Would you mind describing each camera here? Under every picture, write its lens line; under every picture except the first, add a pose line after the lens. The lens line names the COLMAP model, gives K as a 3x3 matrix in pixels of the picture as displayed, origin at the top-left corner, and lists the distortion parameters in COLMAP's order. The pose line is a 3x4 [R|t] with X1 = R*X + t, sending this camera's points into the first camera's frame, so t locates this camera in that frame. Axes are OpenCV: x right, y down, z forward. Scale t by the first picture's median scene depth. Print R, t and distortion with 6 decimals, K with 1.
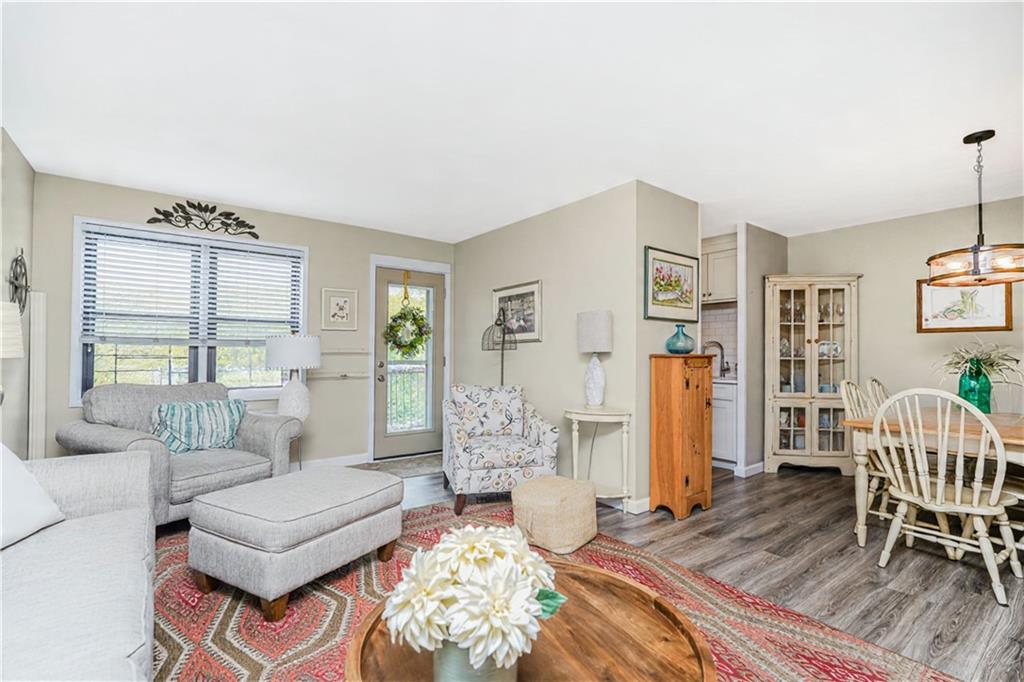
lens RADIAL K [[459.5, 0, 514.1], [0, 459.5, 348.6], [0, 0, 1]] dist [-0.009552, 0.002994]
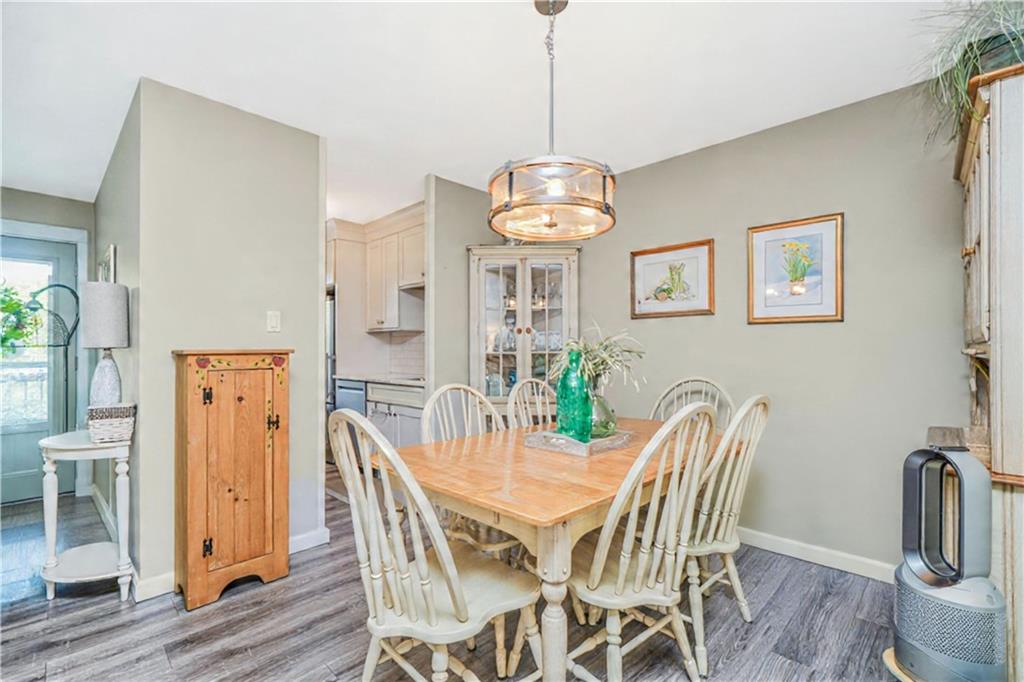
lens RADIAL K [[459.5, 0, 511.9], [0, 459.5, 347.6], [0, 0, 1]] dist [-0.009552, 0.002994]
pose [[0.991886, -0.009024, 0.126808, 0.628011], [0.008534, 0.999954, 0.004410, 0.008532], [-0.126842, -0.003292, 0.991917, 0.270558]]
